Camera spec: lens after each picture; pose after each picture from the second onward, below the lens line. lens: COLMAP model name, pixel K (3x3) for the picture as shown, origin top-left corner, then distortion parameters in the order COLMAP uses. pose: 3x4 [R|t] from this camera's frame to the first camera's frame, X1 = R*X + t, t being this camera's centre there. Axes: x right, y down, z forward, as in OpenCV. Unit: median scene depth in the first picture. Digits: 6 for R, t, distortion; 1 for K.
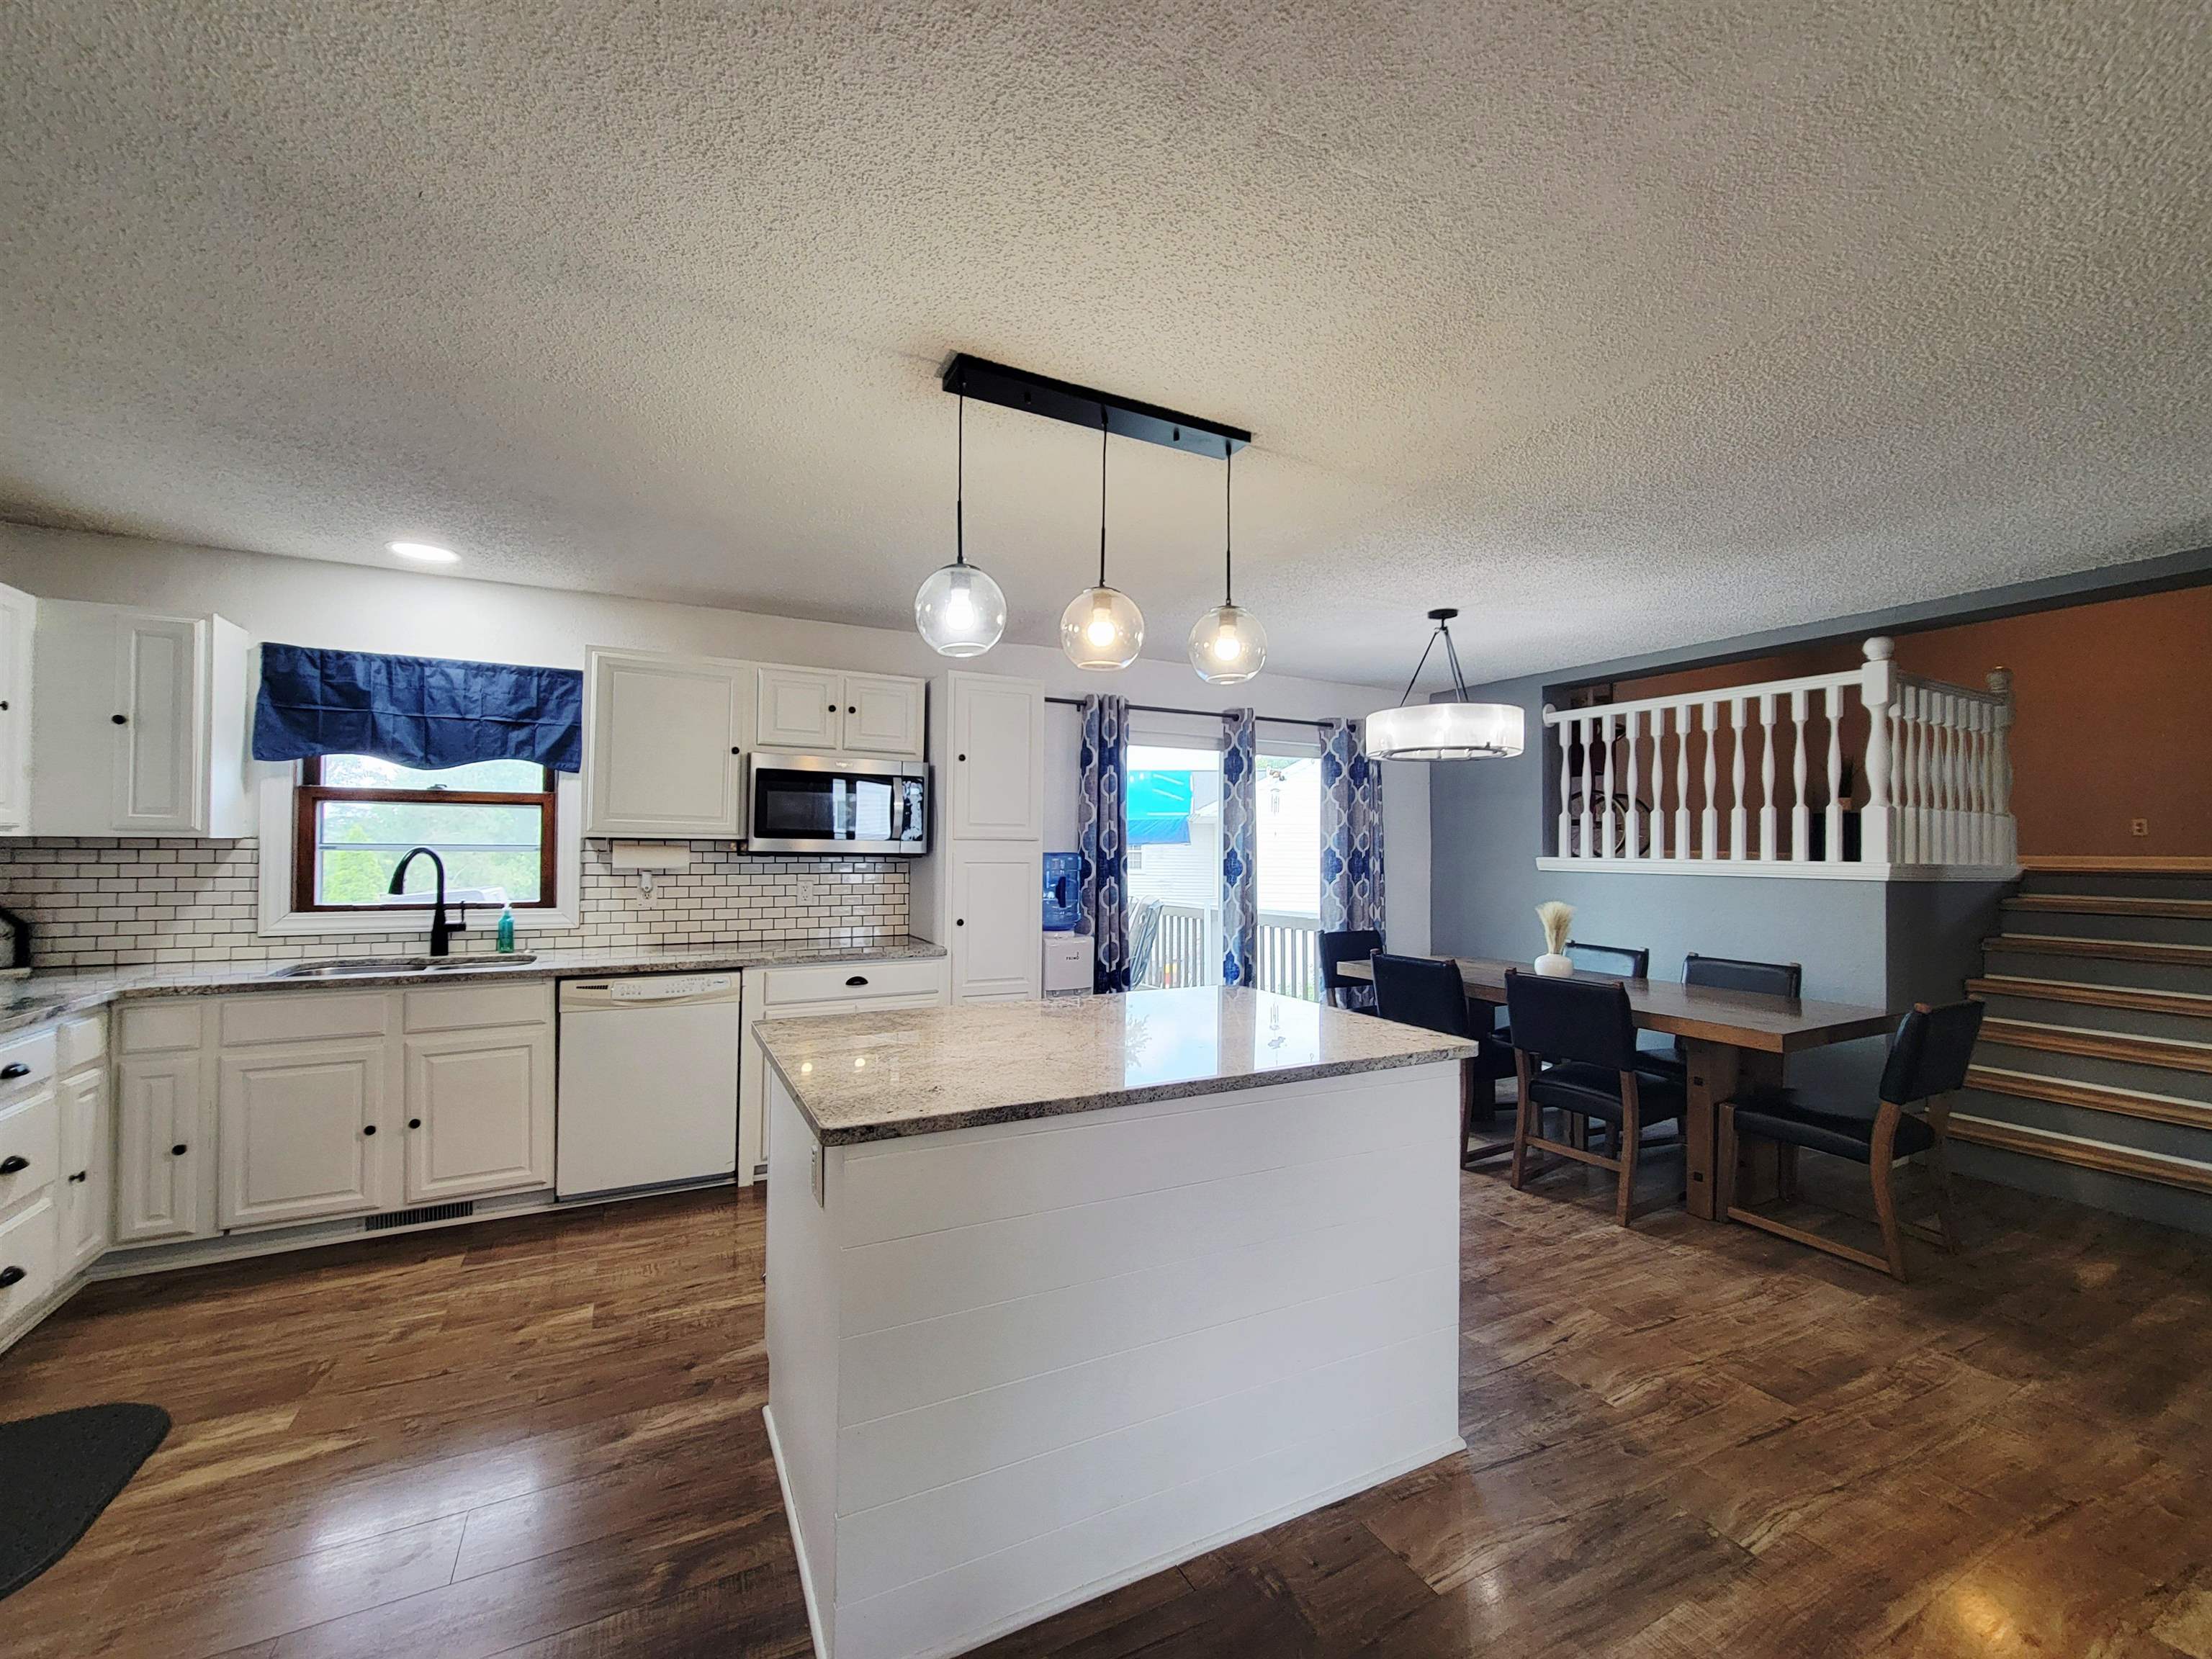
lens RADIAL K [[921.7, 0, 1102.2], [0, 921.7, 836.6], [0, 0, 1]] dist [0.000728, -0.000164]
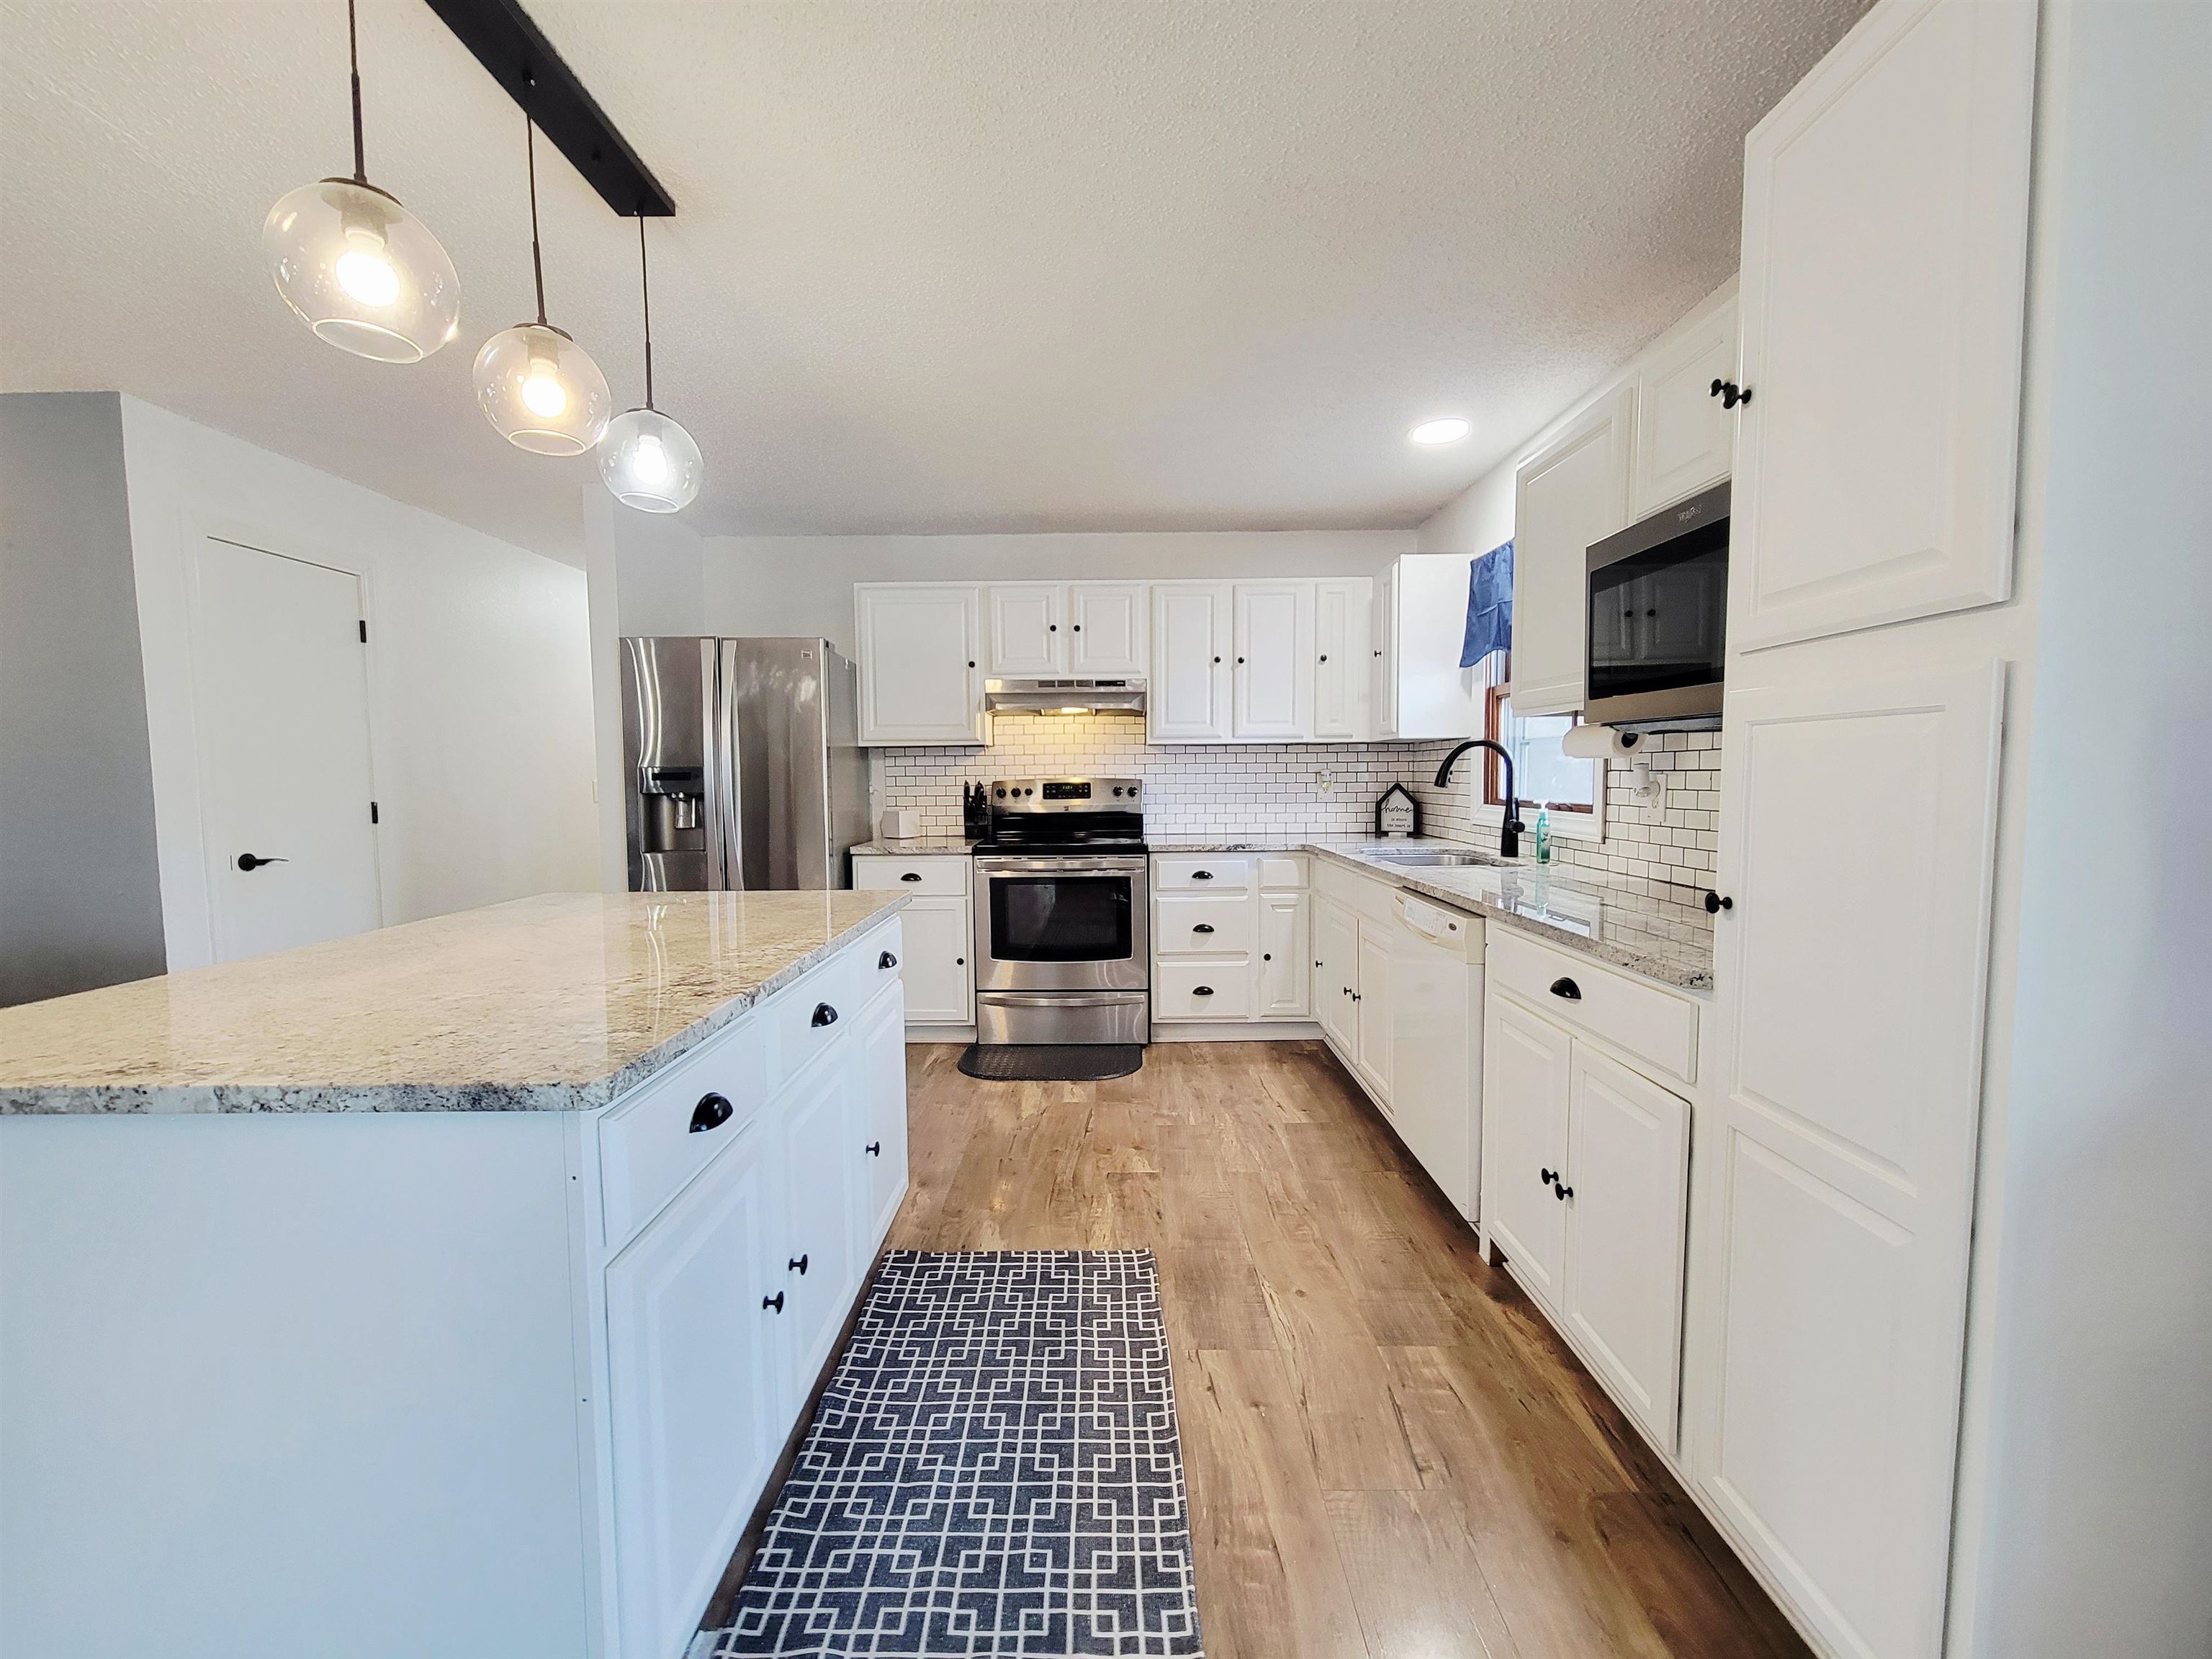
lens RADIAL K [[921.7, 0, 1102.2], [0, 921.7, 836.6], [0, 0, 1]] dist [0.000728, -0.000164]
pose [[-0.475113, 0.061490, -0.877774, 0.356290], [0.014622, 0.997969, 0.061995, 0.059773], [0.879803, 0.016620, -0.475048, 1.377188]]
